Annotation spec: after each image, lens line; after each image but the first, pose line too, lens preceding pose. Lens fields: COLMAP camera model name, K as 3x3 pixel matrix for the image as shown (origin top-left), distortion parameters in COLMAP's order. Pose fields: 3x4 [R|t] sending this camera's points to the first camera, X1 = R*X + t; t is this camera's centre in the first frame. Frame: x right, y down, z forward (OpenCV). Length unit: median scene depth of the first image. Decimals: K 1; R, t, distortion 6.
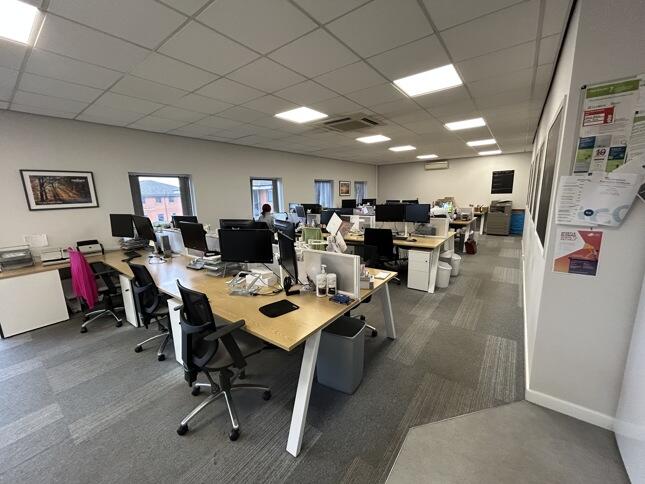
lens RADIAL K [[259.5, 0, 322.4], [0, 259.5, 241.6], [0, 0, 1]] dist [0.001080, -0.000918]
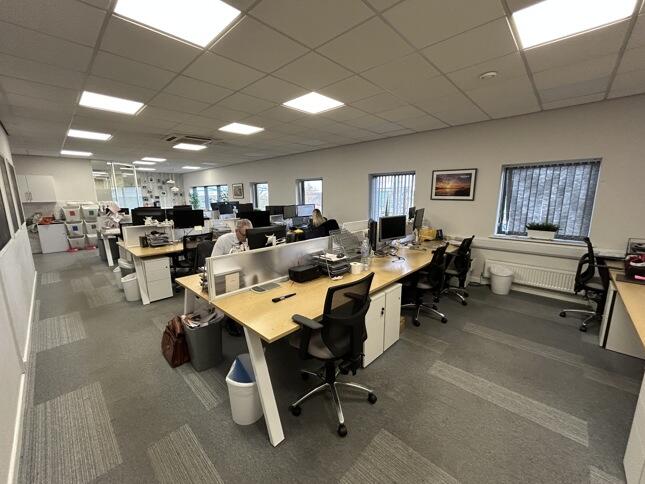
lens RADIAL K [[259.5, 0, 319.8], [0, 259.5, 242.9], [0, 0, 1]] dist [0.001080, -0.000918]
pose [[-0.119003, 0.209342, -0.970574, 1.653079], [-0.167016, 0.959371, 0.227404, -0.459994], [0.978746, 0.189163, -0.079205, 2.232835]]
